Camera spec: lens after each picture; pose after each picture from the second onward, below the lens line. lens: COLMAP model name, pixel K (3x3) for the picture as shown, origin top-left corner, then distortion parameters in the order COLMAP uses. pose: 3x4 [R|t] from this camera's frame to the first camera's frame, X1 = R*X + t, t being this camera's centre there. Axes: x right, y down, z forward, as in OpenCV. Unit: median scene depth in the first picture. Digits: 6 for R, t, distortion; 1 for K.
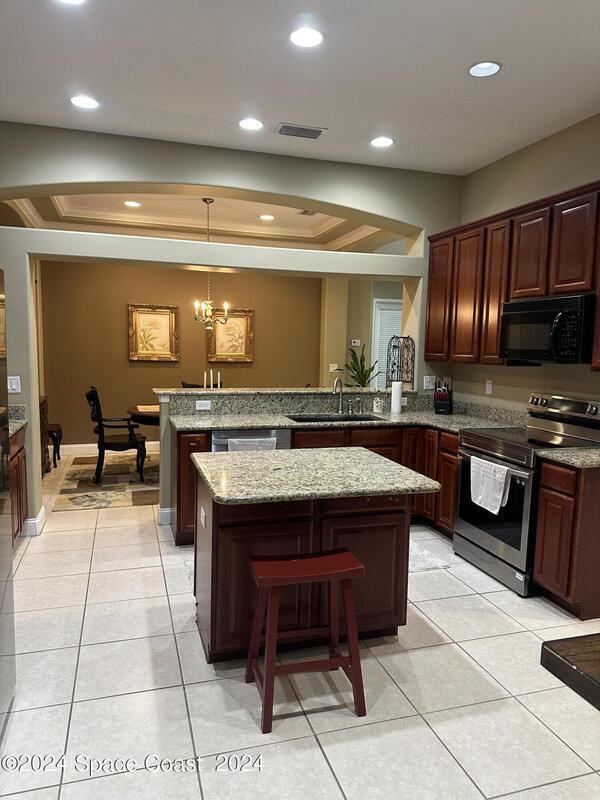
lens RADIAL K [[558.3, 0, 303.3], [0, 558.3, 395.9], [0, 0, 1]] dist [-0.004211, -0.020414]
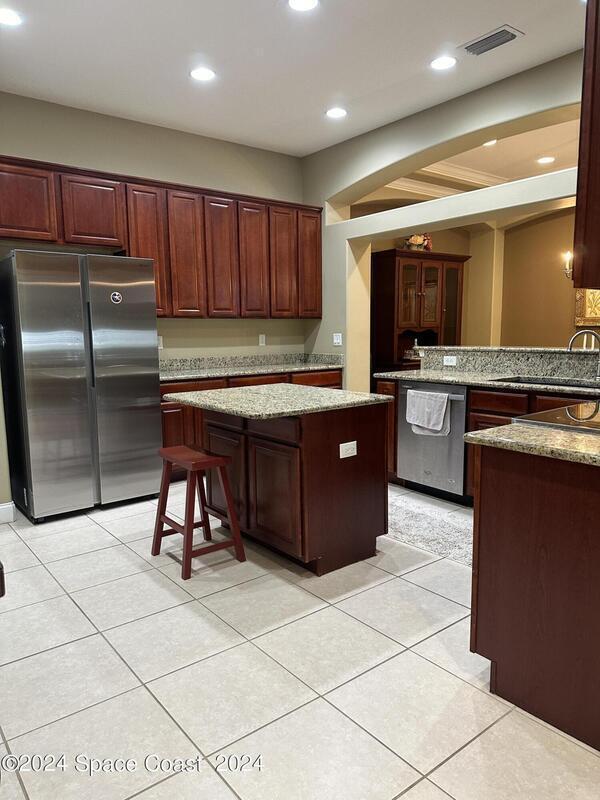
lens RADIAL K [[558.3, 0, 304.3], [0, 558.3, 408.0], [0, 0, 1]] dist [-0.004211, -0.020414]
pose [[0.364974, 0.103948, -0.925197, 0.670540], [-0.058748, 0.994339, 0.088542, 0.027849], [0.929163, 0.022038, 0.369014, 0.386076]]
